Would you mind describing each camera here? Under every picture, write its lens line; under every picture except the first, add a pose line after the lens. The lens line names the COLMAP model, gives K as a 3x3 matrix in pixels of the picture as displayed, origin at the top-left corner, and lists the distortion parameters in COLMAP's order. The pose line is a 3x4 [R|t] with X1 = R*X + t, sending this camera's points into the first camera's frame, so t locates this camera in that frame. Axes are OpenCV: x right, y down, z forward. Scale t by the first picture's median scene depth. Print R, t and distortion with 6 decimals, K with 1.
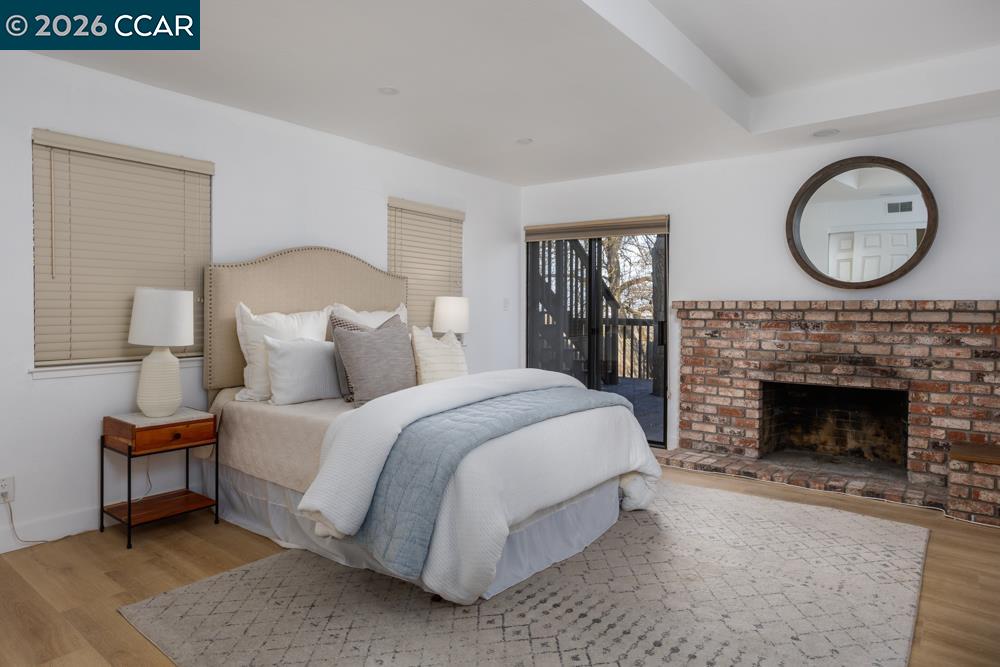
lens RADIAL K [[604.2, 0, 506.6], [0, 604.2, 319.3], [0, 0, 1]] dist [-0.022275, 0.002364]
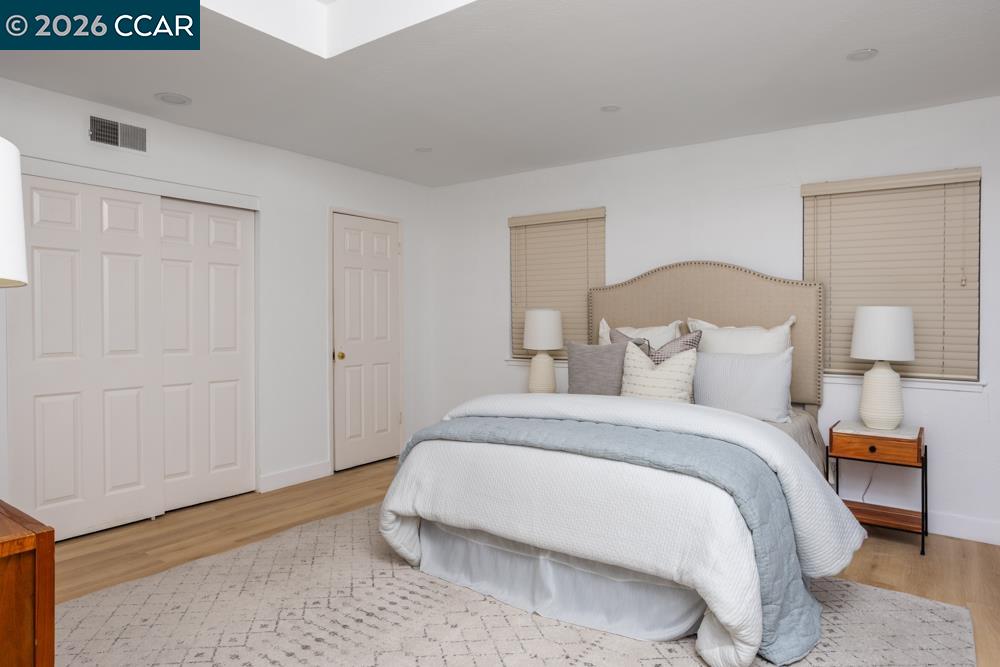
lens RADIAL K [[613.0, 0, 500.0], [0, 613.0, 333.5], [0, 0, 1]] dist [-0.028146, 0.029274]
pose [[0.033499, 0.014114, -0.999339, 0.683233], [-0.021531, 0.999678, 0.013397, -0.009412], [0.999207, 0.021068, 0.033792, 0.654575]]
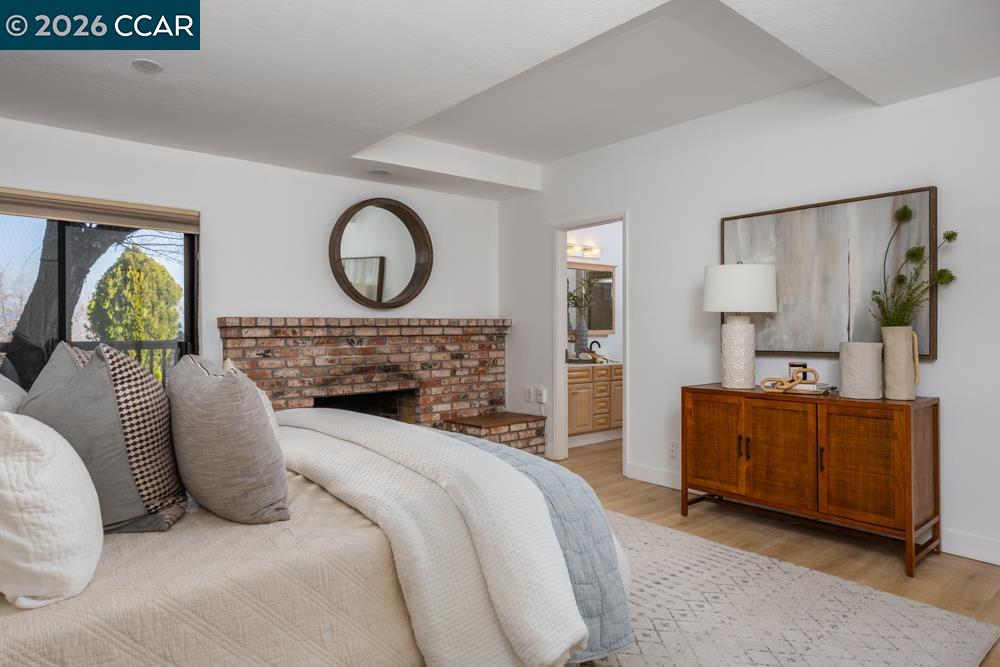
lens RADIAL K [[604.2, 0, 506.6], [0, 604.2, 319.3], [0, 0, 1]] dist [-0.022275, 0.002364]
pose [[0.192326, 0.006174, 0.981312, -0.562822], [0.021605, 0.999711, -0.010524, -0.011590], [-0.981093, 0.023226, 0.192137, 0.544973]]
